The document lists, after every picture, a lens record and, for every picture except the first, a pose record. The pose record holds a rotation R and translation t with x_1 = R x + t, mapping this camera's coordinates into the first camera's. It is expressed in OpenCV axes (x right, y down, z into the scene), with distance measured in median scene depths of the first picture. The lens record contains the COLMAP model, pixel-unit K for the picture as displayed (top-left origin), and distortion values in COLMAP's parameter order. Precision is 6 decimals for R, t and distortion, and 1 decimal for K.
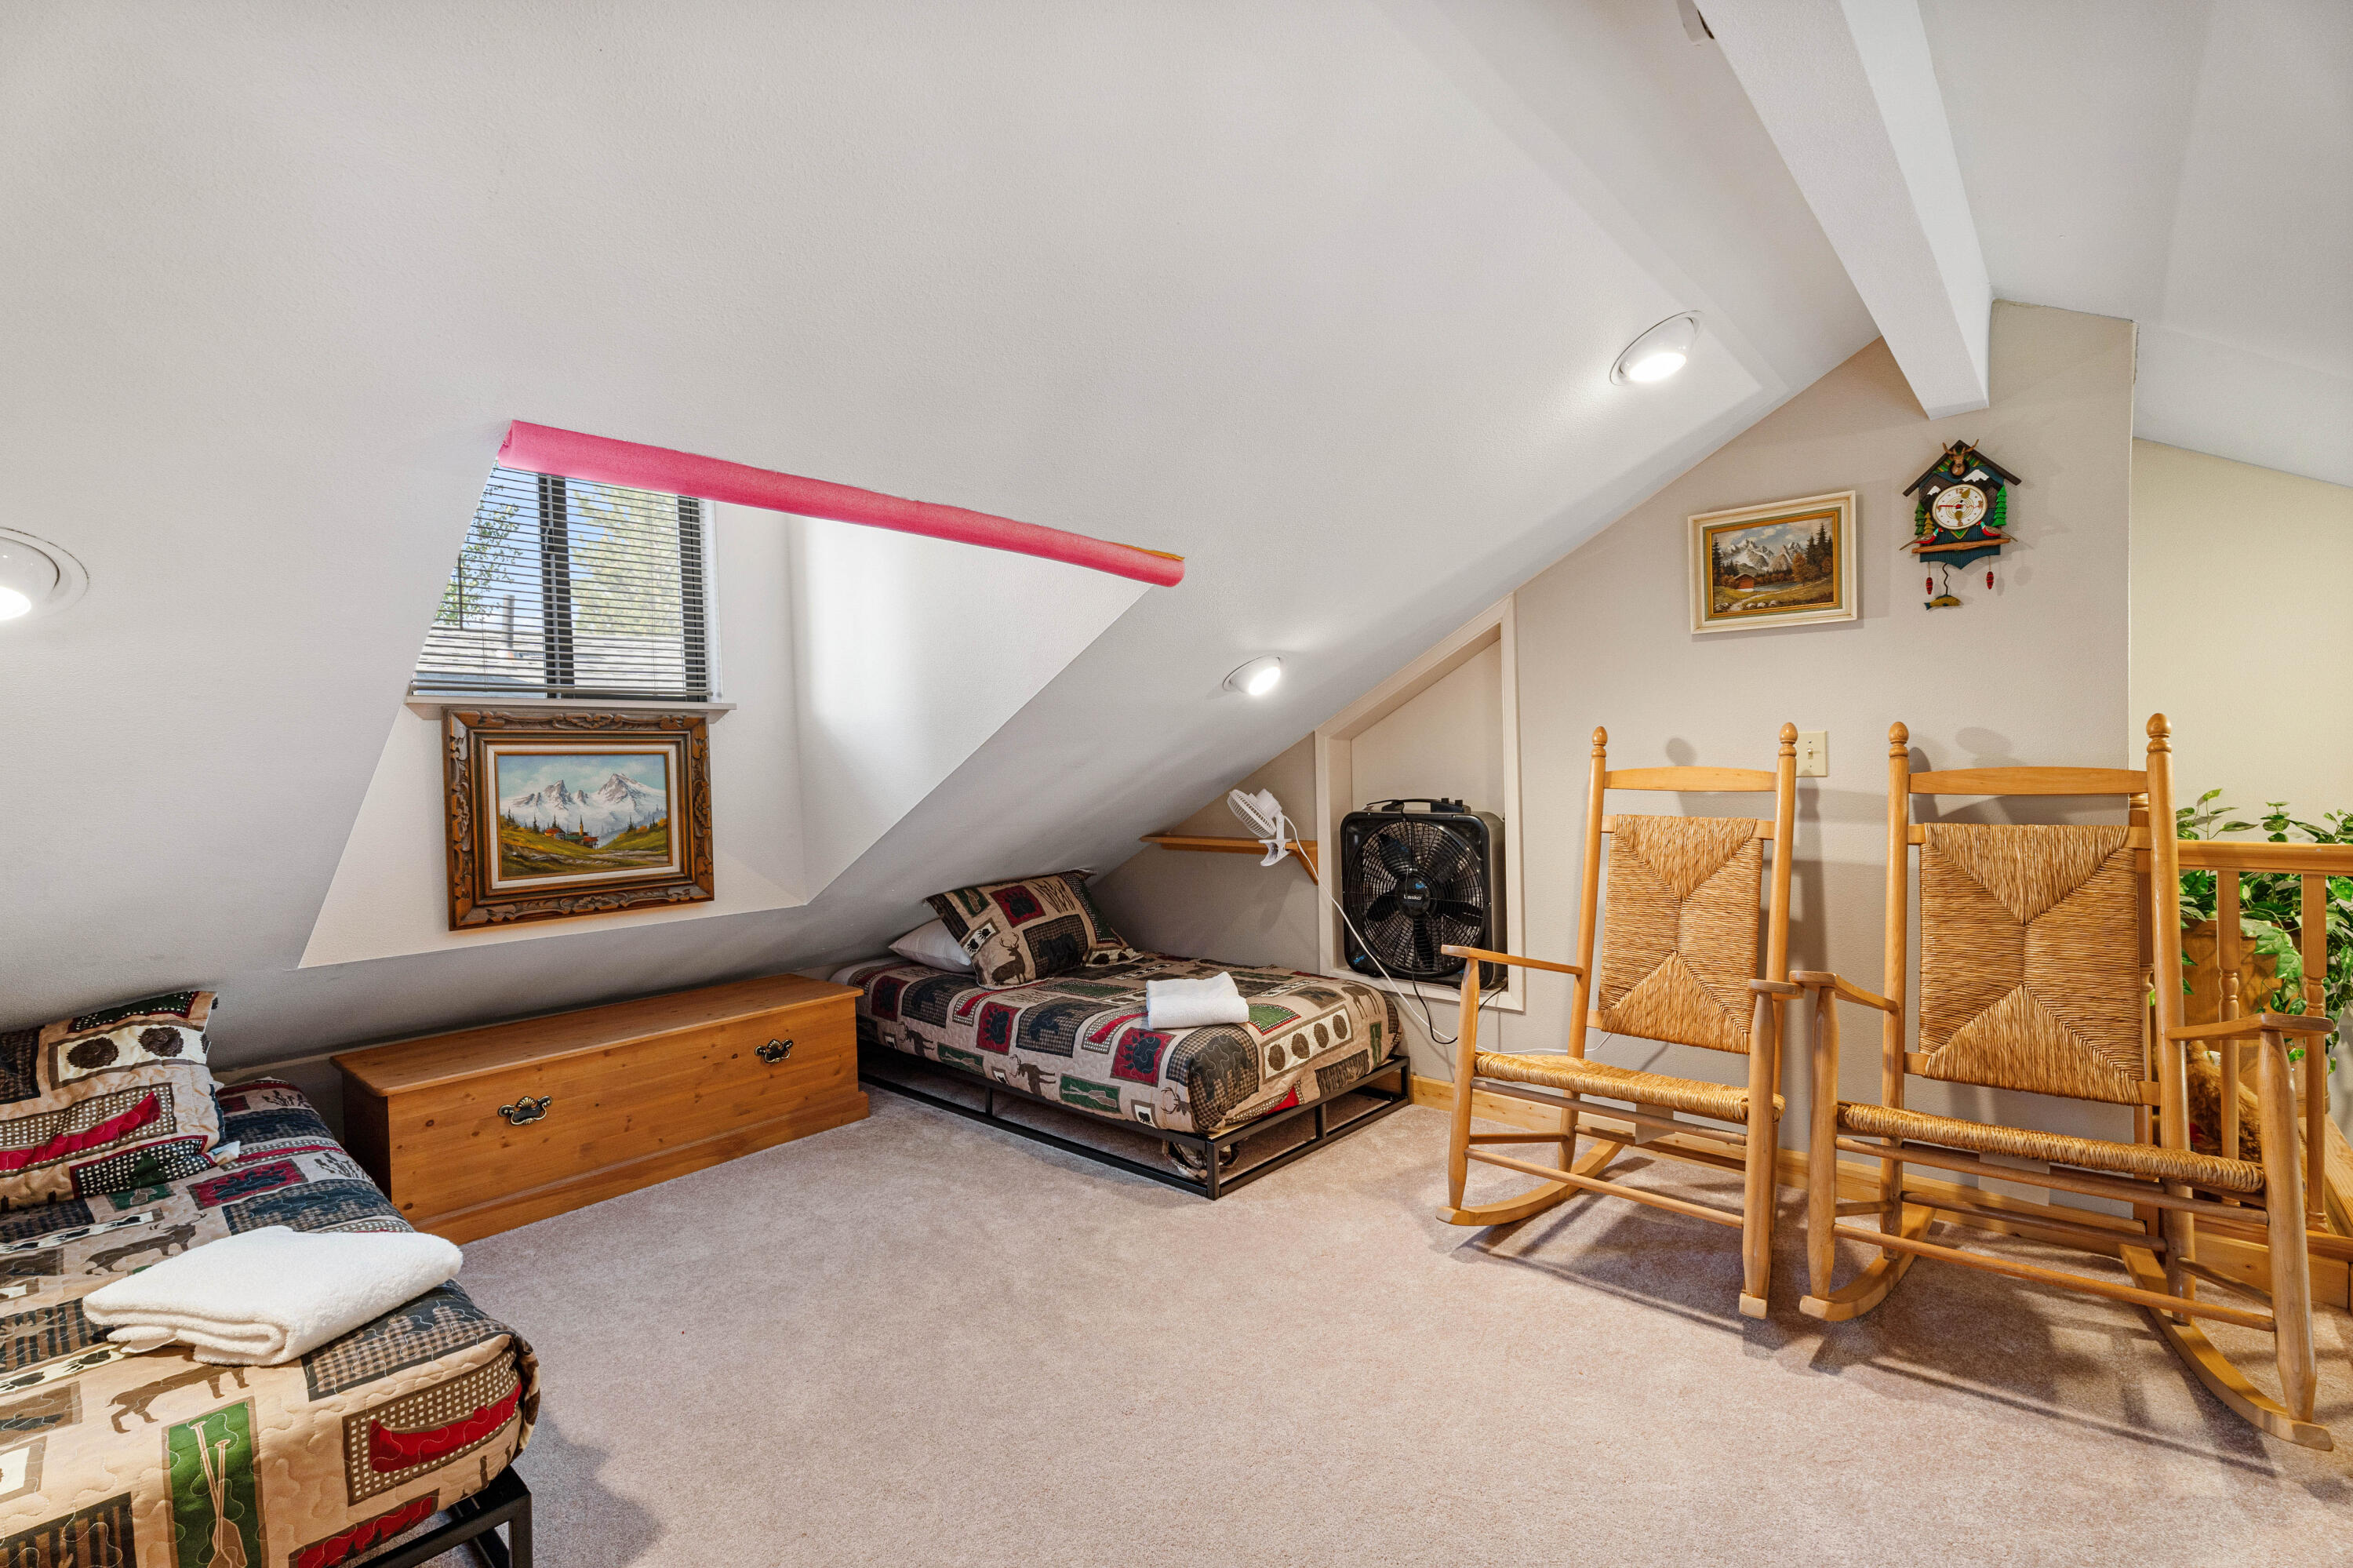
lens RADIAL K [[1064.2, 0, 1170.3], [0, 1064.2, 783.5], [0, 0, 1]] dist [0.005380, -0.000264]
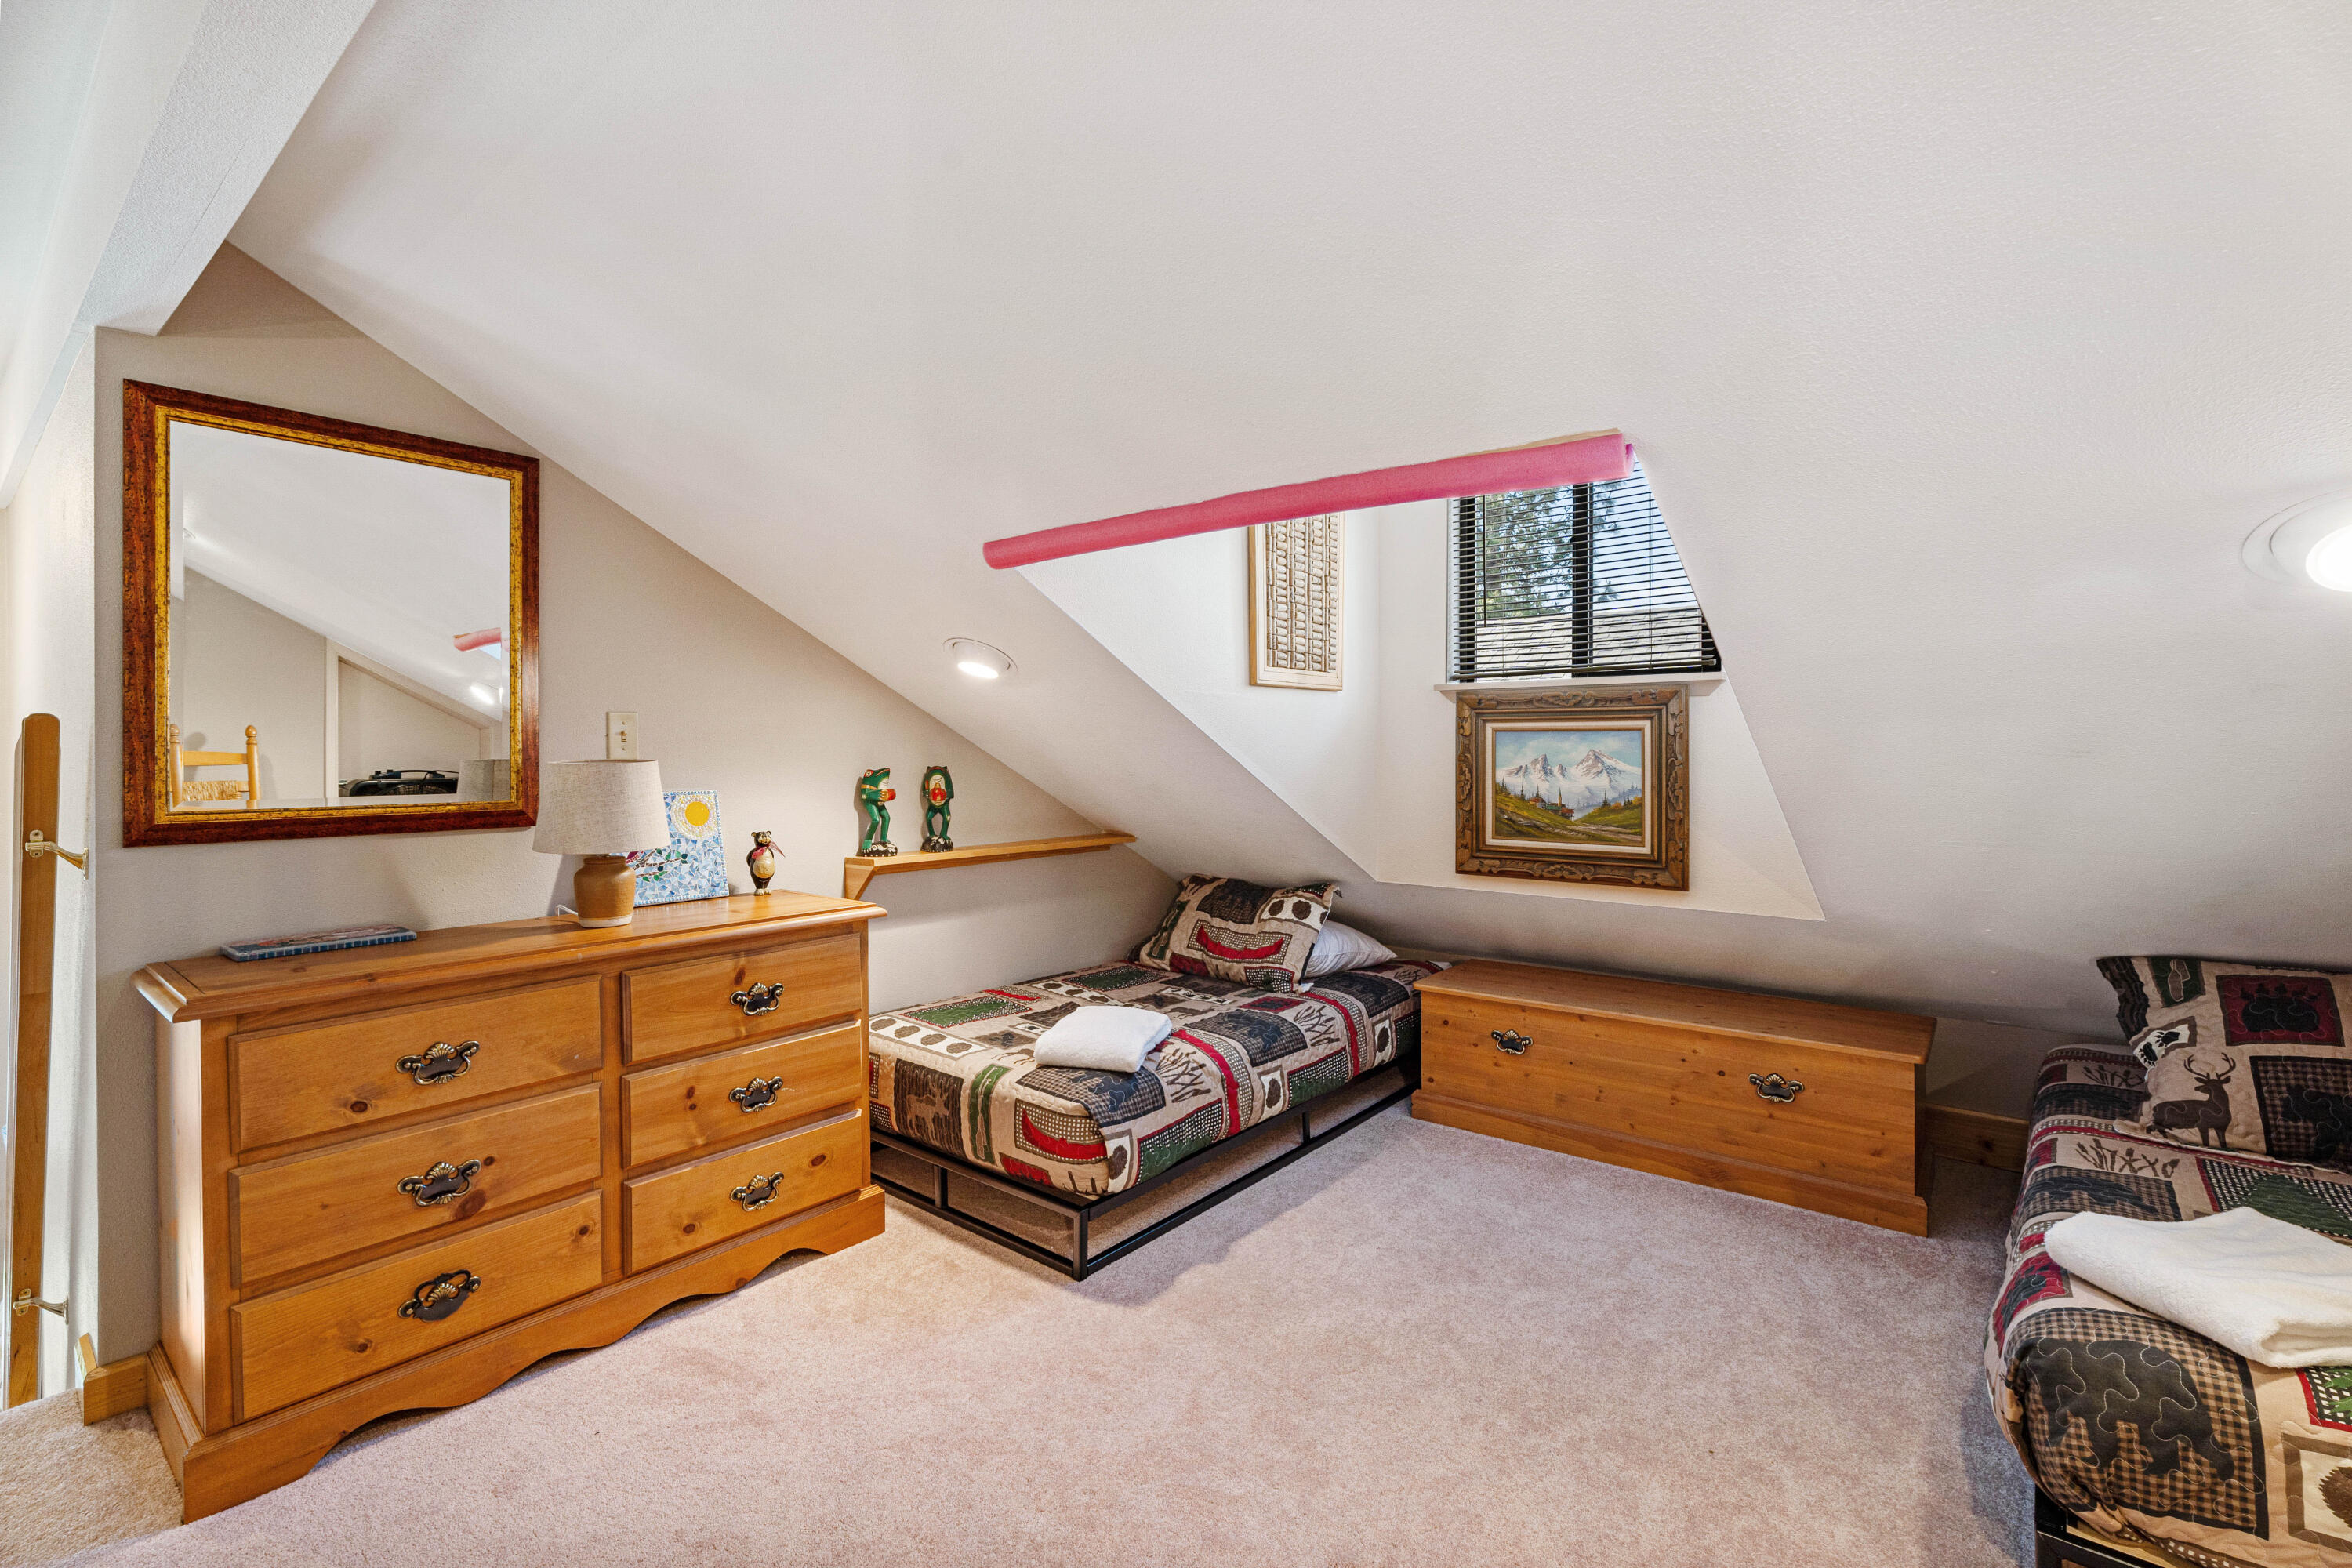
lens RADIAL K [[1063.7, 0, 1168.3], [0, 1063.7, 767.9], [0, 0, 1]] dist [0.005380, -0.000264]
pose [[0.032457, 0.038364, -0.998737, 0.495026], [-0.019645, 0.999094, 0.037740, -0.022348], [0.999280, 0.018395, 0.033182, 0.567130]]
